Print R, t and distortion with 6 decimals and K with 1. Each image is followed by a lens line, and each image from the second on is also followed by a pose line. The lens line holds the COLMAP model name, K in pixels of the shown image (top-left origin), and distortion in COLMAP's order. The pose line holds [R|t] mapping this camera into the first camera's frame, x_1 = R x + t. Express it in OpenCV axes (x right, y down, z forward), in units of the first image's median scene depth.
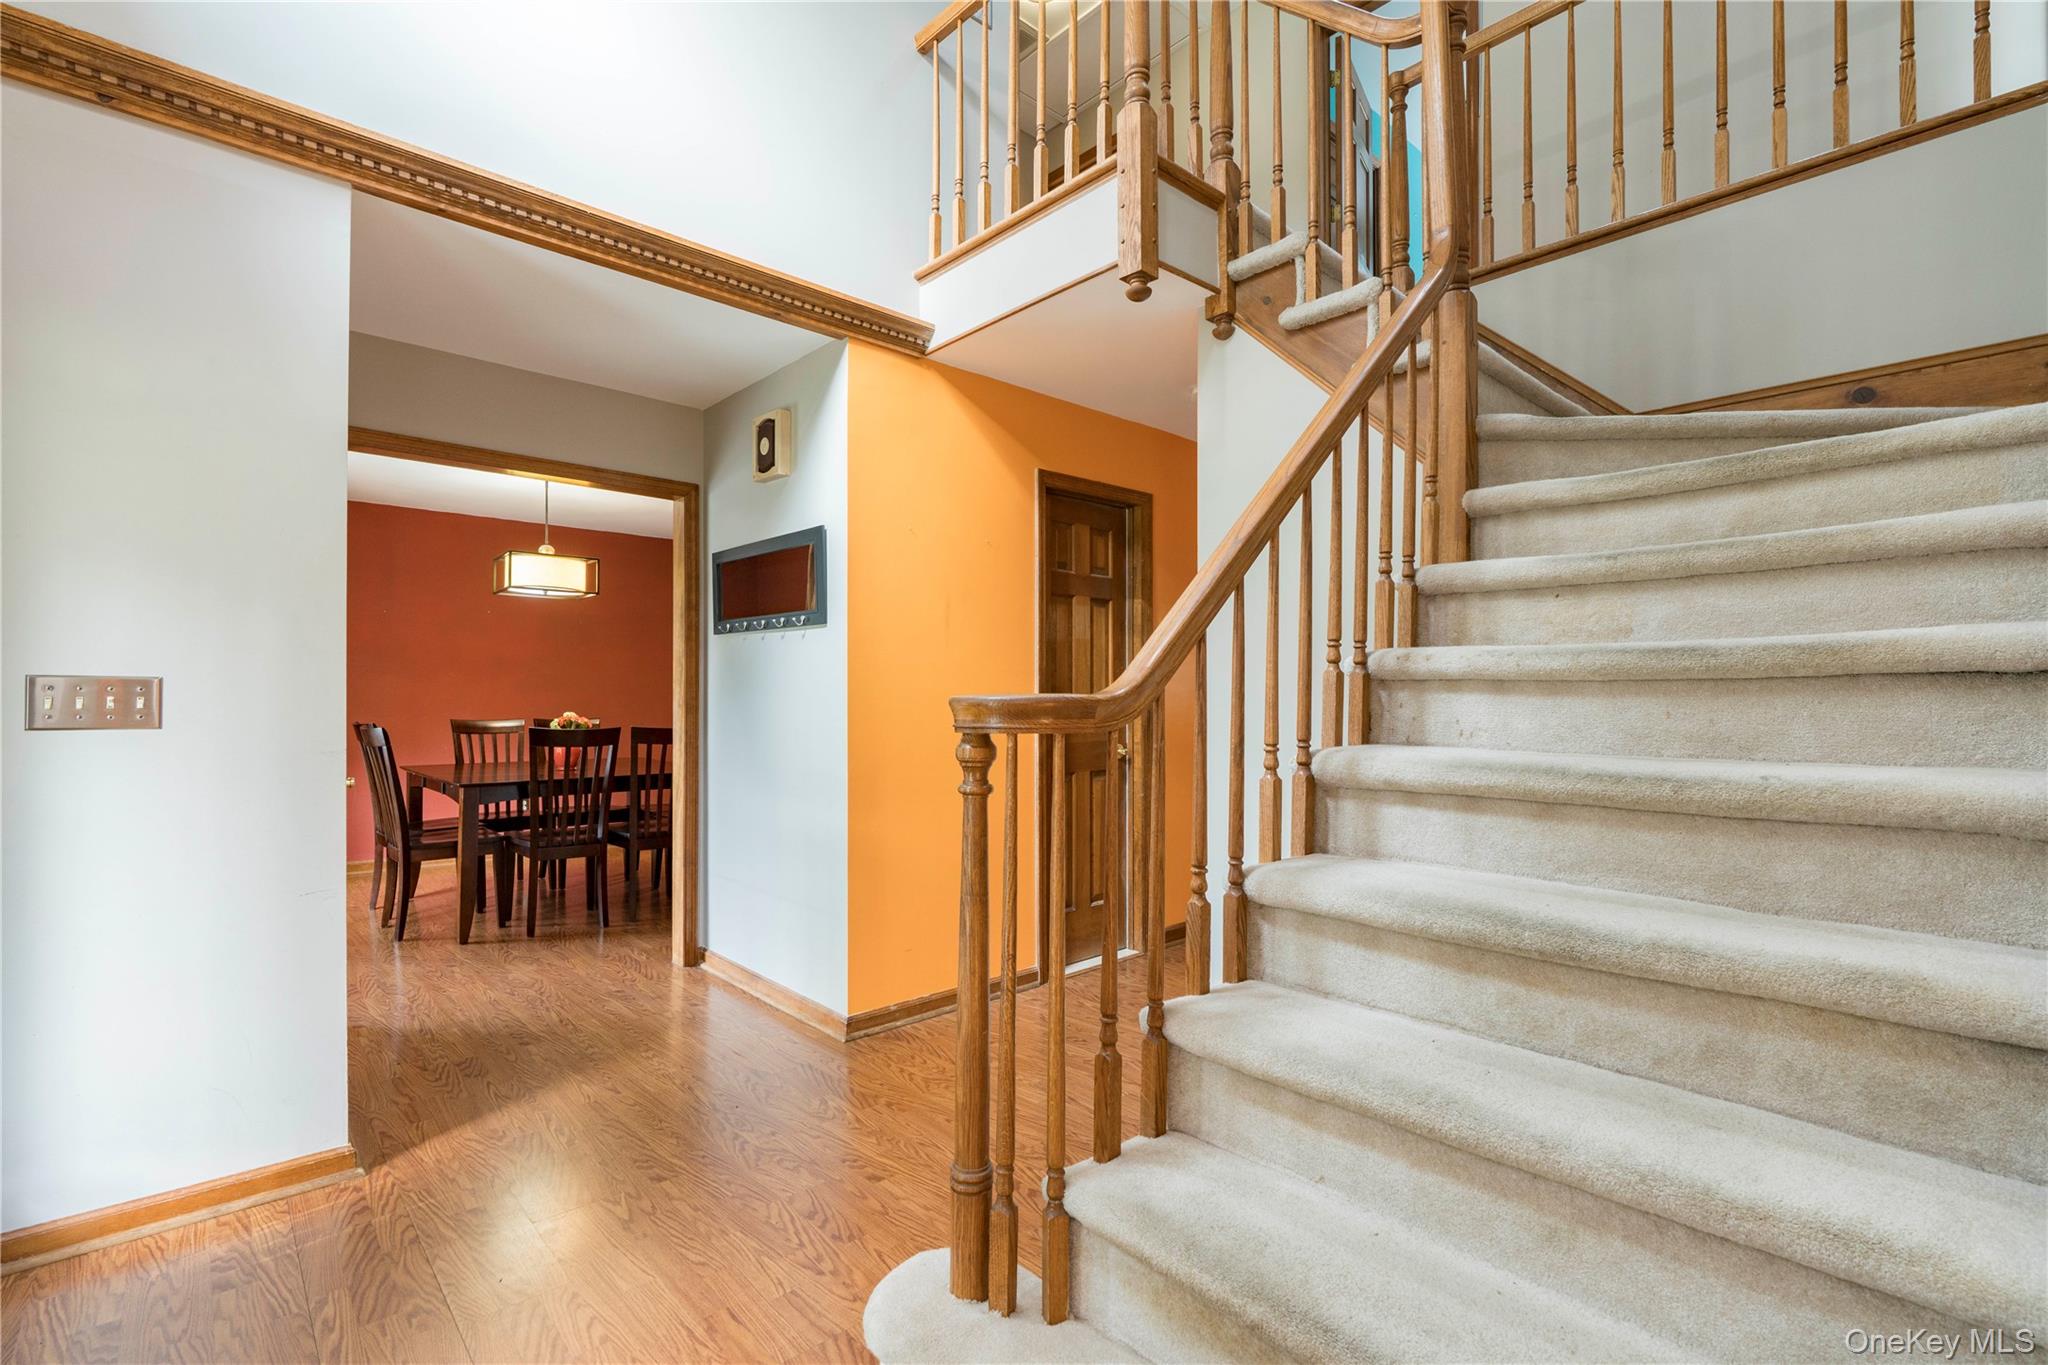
lens RADIAL K [[923.1, 0, 1018.3], [0, 923.1, 690.4], [0, 0, 1]] dist [-0.004815, -0.000117]
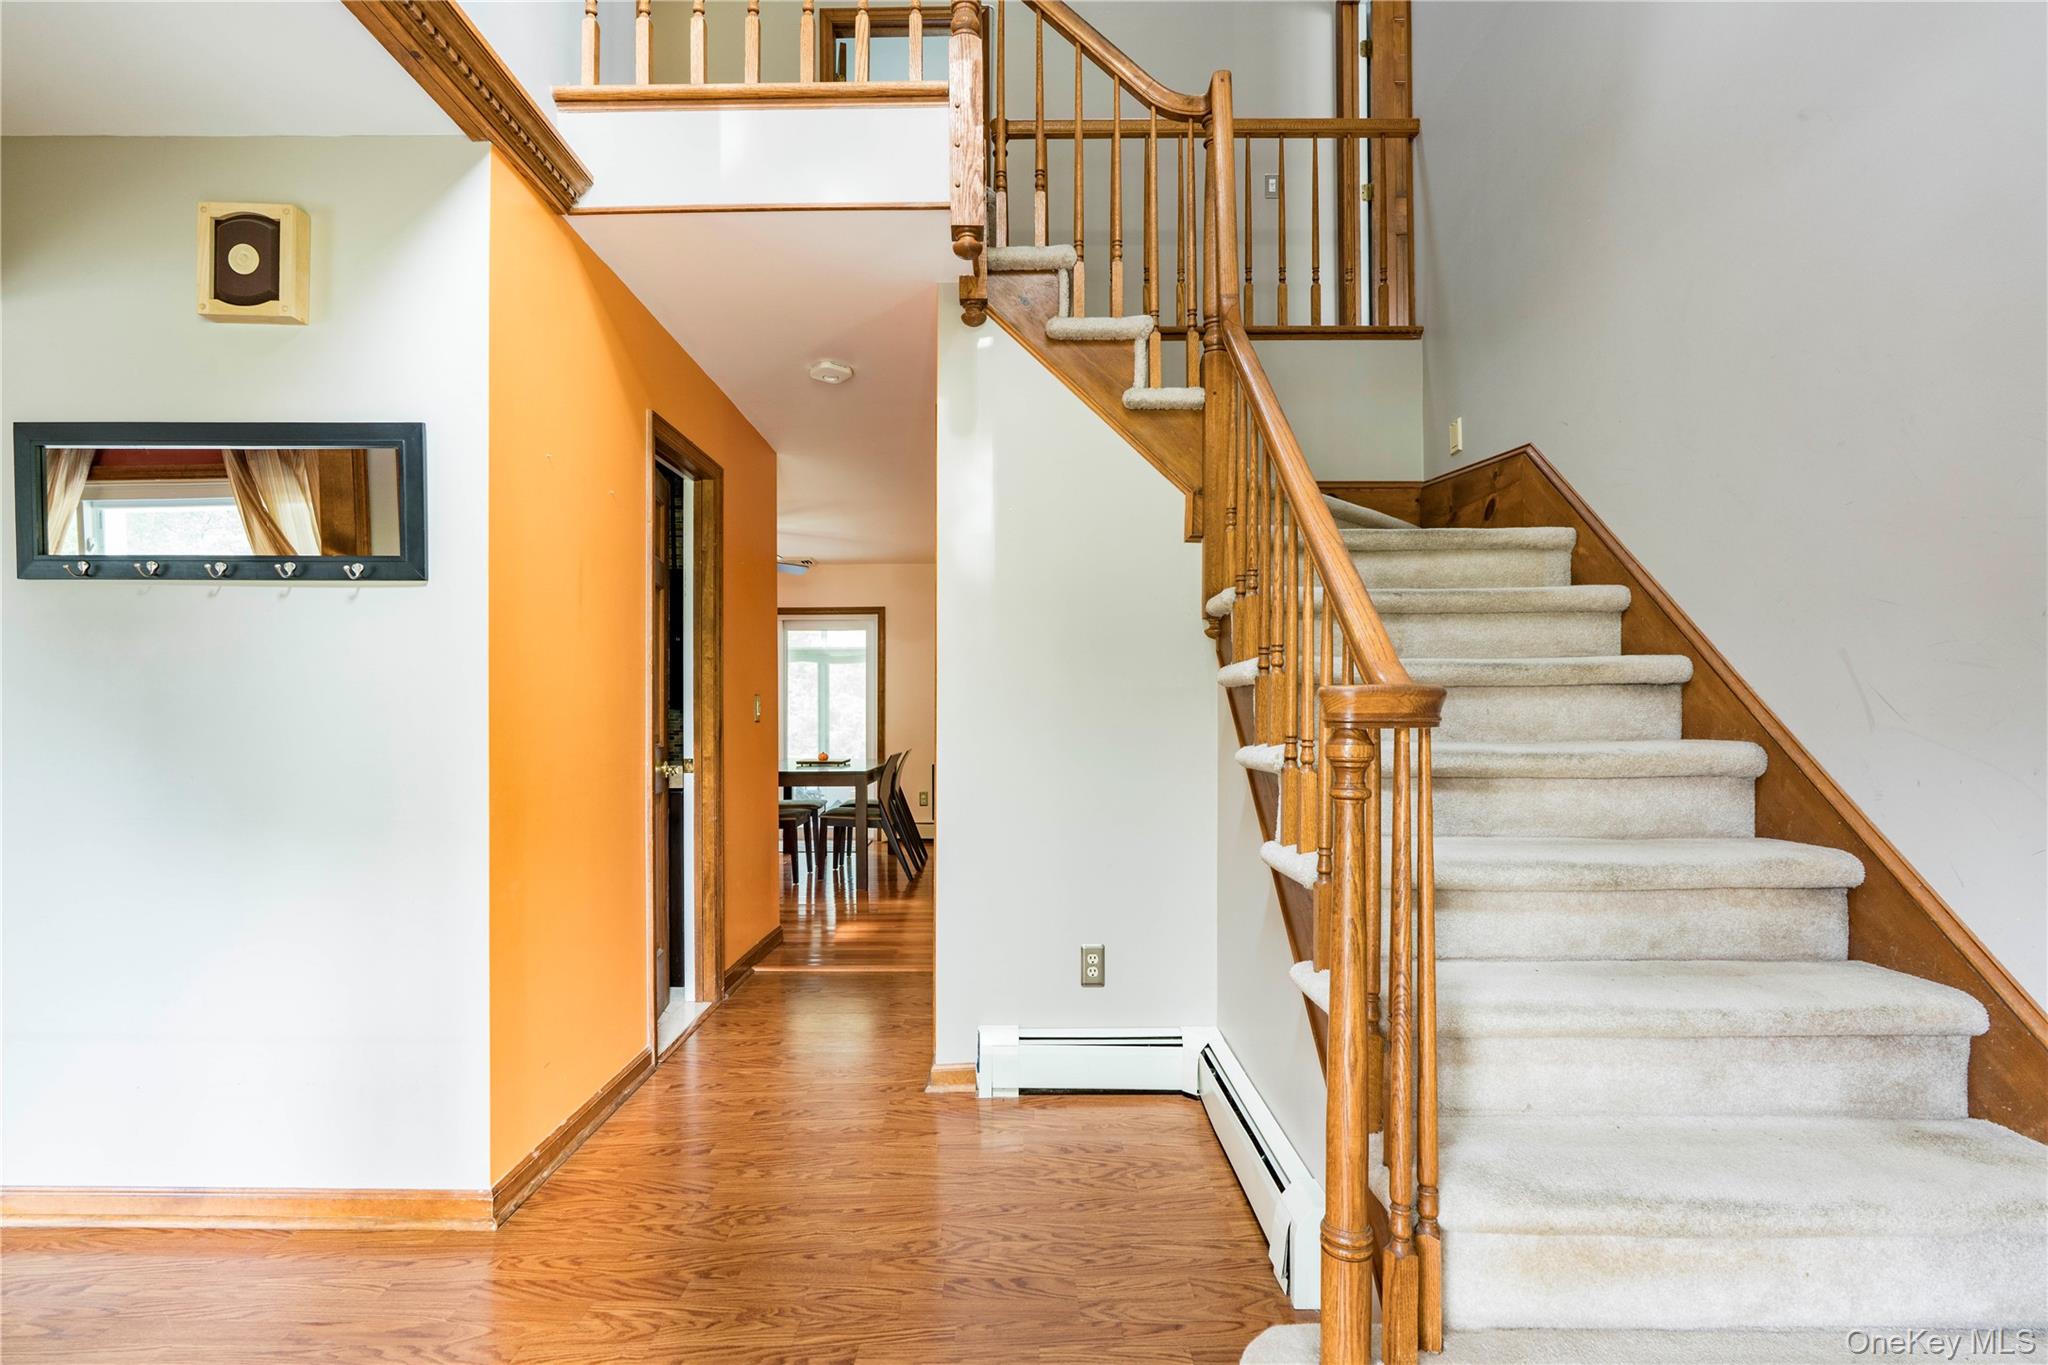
lens RADIAL K [[923.1, 0, 998.9], [0, 923.1, 713.5], [0, 0, 1]] dist [-0.004815, -0.000117]
pose [[0.683982, 0.000646, 0.729498, -0.433767], [-0.005074, 0.999980, 0.003872, 0.015122], [-0.729481, -0.006350, 0.683972, 0.311132]]
